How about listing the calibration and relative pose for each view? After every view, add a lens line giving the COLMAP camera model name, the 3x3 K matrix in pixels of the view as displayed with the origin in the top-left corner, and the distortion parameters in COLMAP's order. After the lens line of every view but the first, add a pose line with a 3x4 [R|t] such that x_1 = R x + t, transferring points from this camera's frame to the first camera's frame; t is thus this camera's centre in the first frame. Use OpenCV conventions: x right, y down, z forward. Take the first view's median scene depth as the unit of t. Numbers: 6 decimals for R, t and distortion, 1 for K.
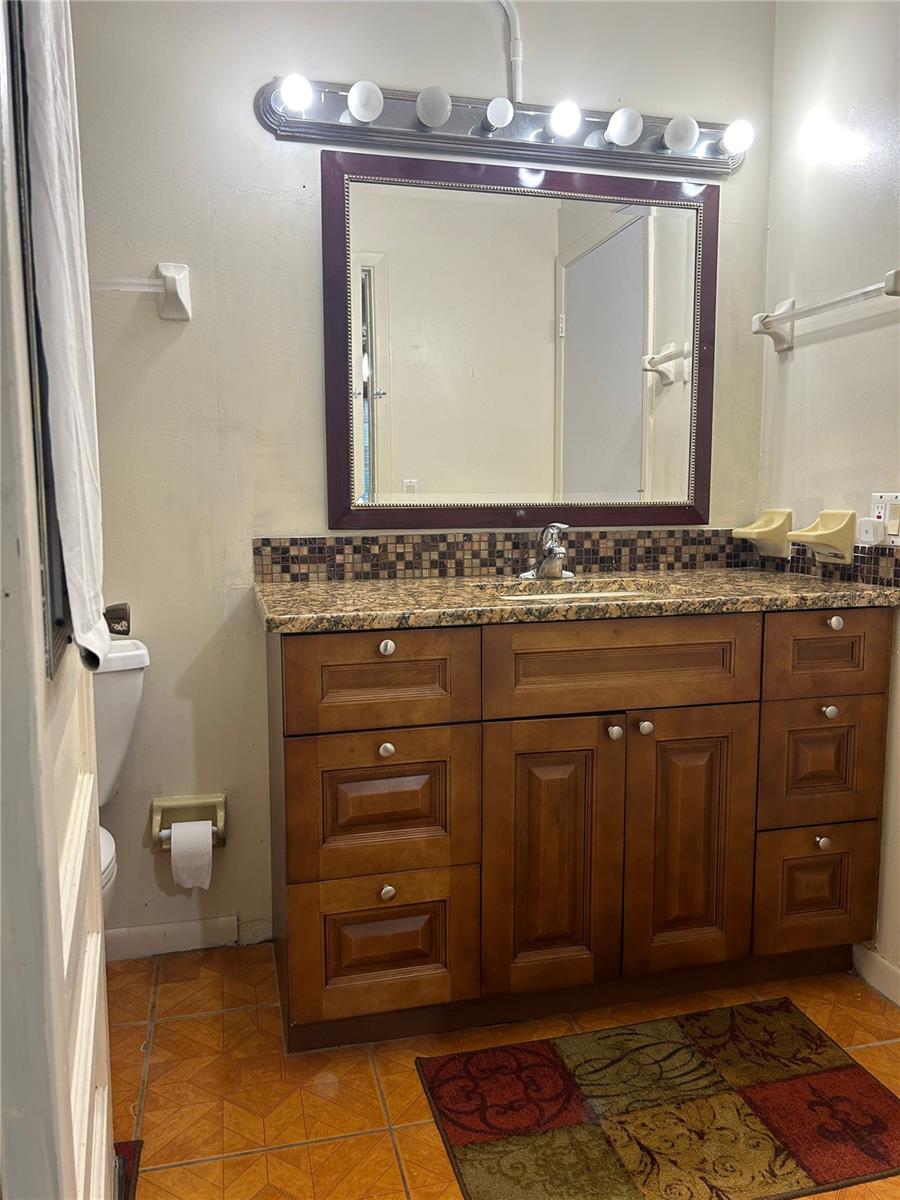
lens RADIAL K [[911.9, 0, 449.8], [0, 911.9, 607.4], [0, 0, 1]] dist [0.064708, -0.074504]
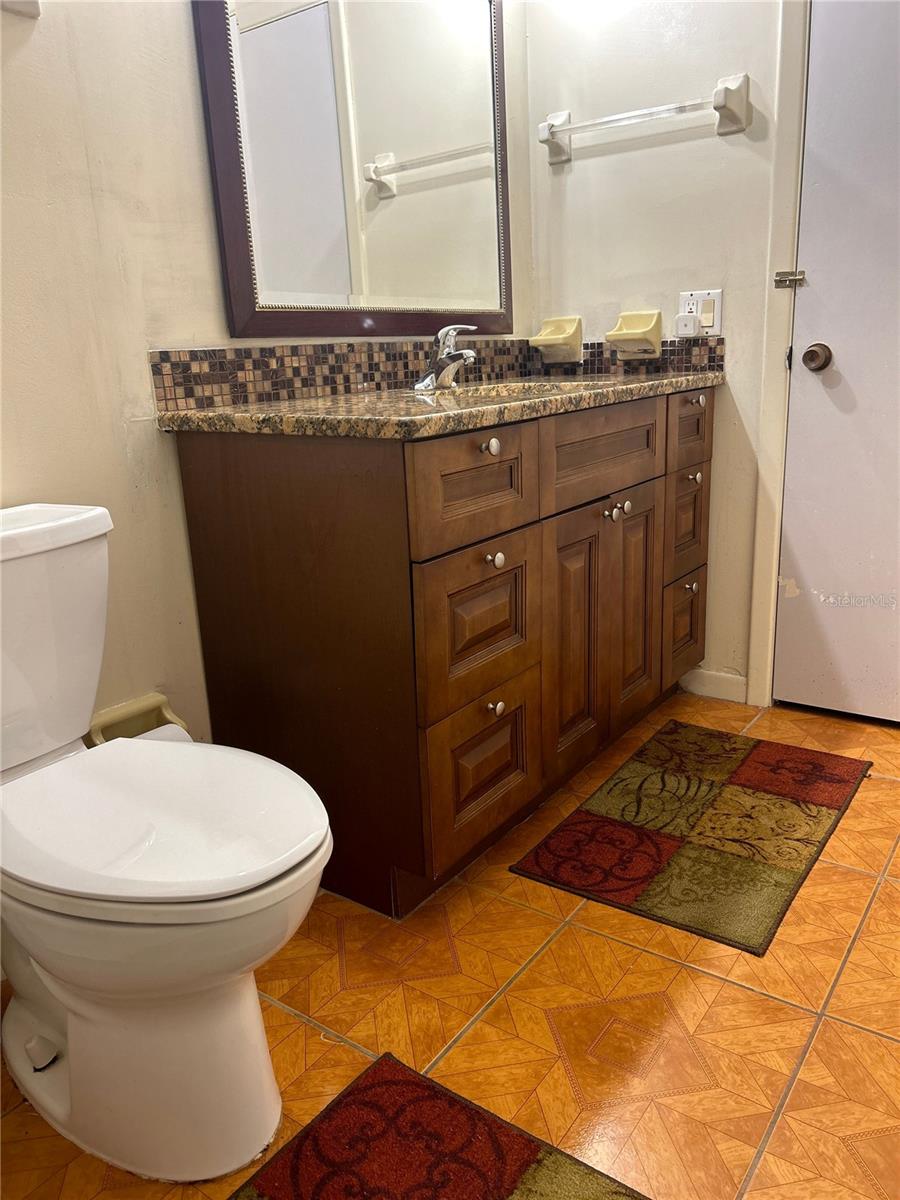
lens RADIAL K [[911.9, 0, 449.8], [0, 911.9, 607.4], [0, 0, 1]] dist [0.064708, -0.074504]
pose [[0.750057, -0.202751, 0.629529, -0.540287], [0.121066, 0.977859, 0.170692, 0.030657], [-0.650199, -0.051814, 0.757995, 0.253324]]
